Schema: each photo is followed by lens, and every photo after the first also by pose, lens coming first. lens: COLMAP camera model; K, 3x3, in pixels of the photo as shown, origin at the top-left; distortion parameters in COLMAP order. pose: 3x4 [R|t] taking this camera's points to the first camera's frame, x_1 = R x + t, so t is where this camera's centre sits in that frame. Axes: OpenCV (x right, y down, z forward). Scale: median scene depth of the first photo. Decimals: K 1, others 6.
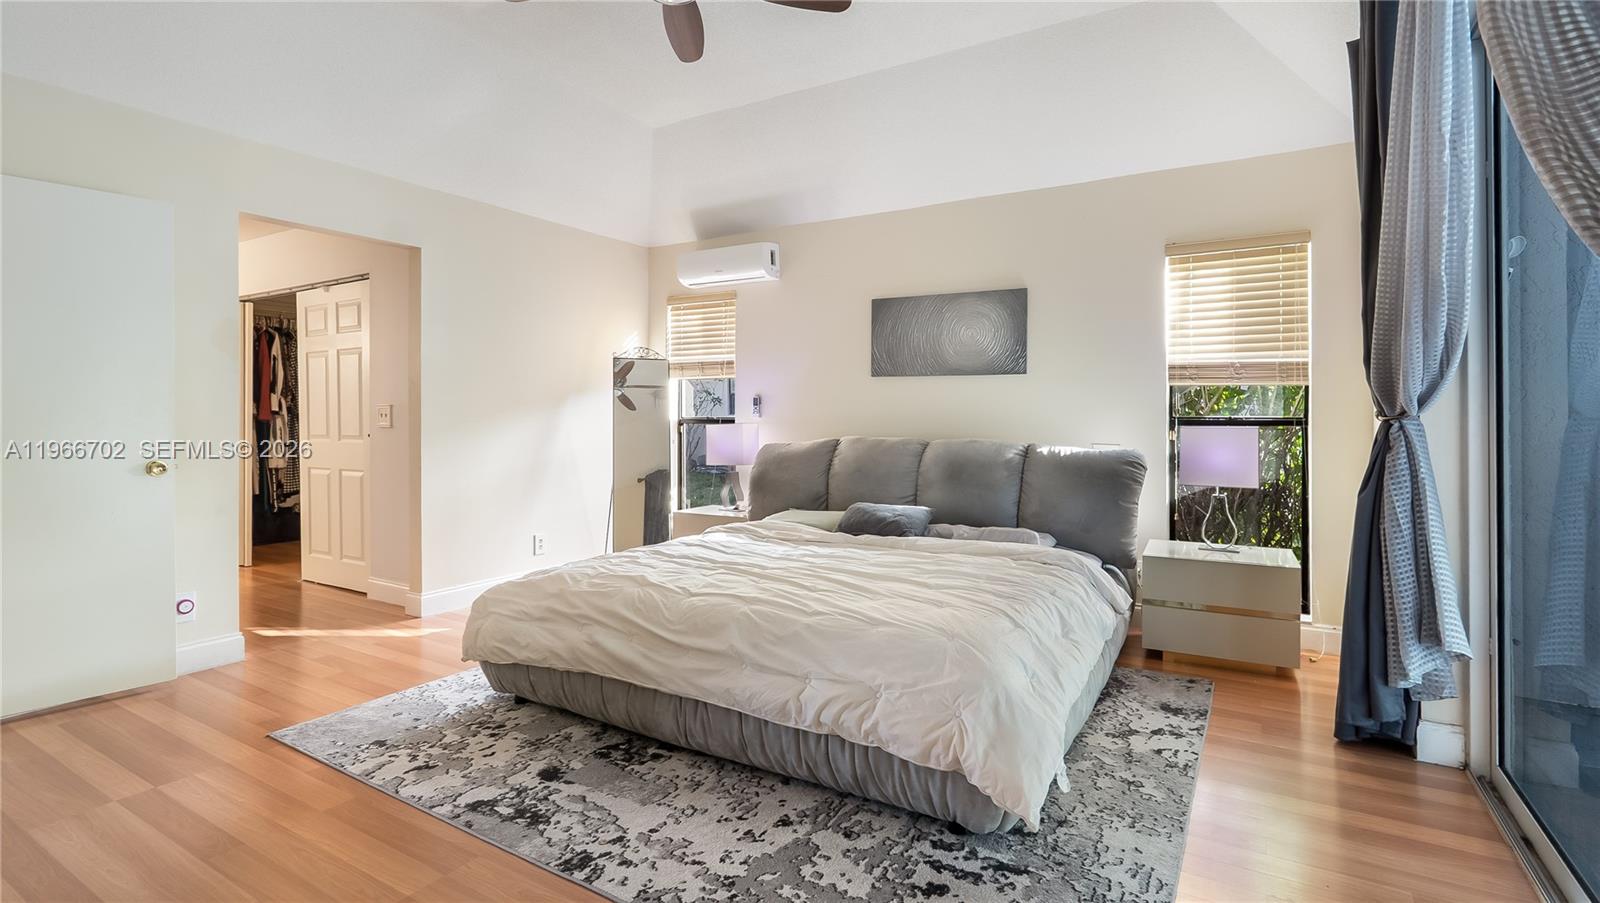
lens RADIAL K [[748.7, 0, 807.3], [0, 748.7, 451.4], [0, 0, 1]] dist [-0.003978, -0.000989]
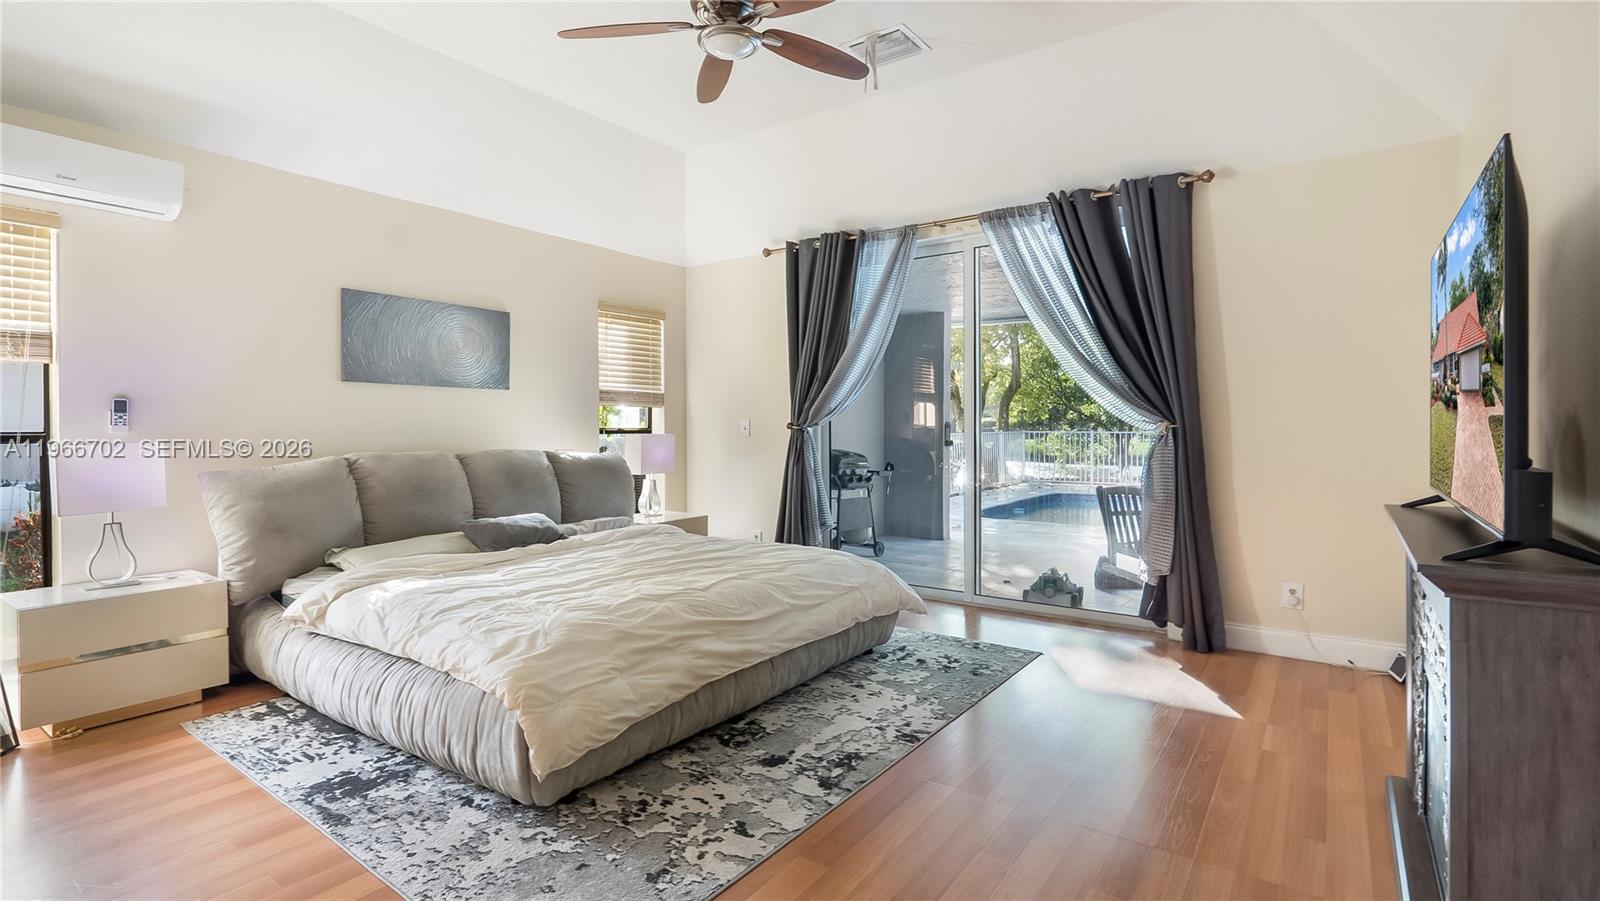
lens RADIAL K [[738.5, 0, 802.7], [0, 738.5, 475.3], [0, 0, 1]] dist [-0.005680, -0.000406]
pose [[0.085183, -0.065905, 0.994183, -1.361936], [0.051784, 0.996754, 0.061639, -0.039885], [-0.995019, 0.046232, 0.088320, 0.845199]]
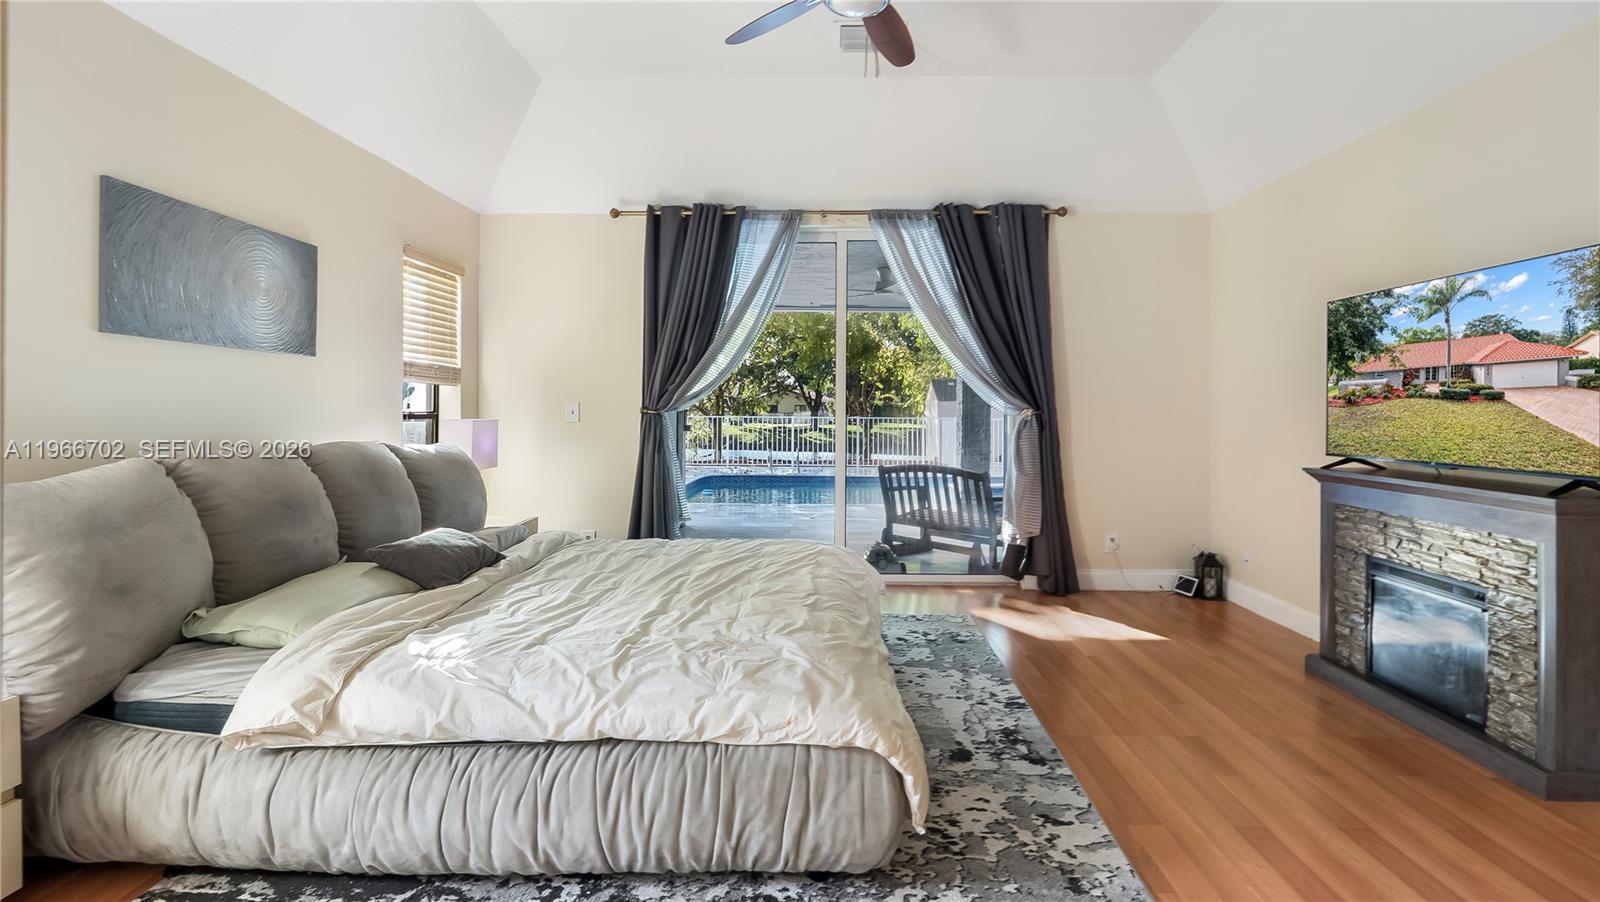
lens RADIAL K [[748.7, 0, 807.3], [0, 748.7, 450.9], [0, 0, 1]] dist [-0.003978, -0.000989]
pose [[-0.485018, -0.048541, 0.873156, -1.129154], [0.040457, 0.996144, 0.077851, -0.082466], [-0.873568, 0.073084, -0.481184, 1.657404]]
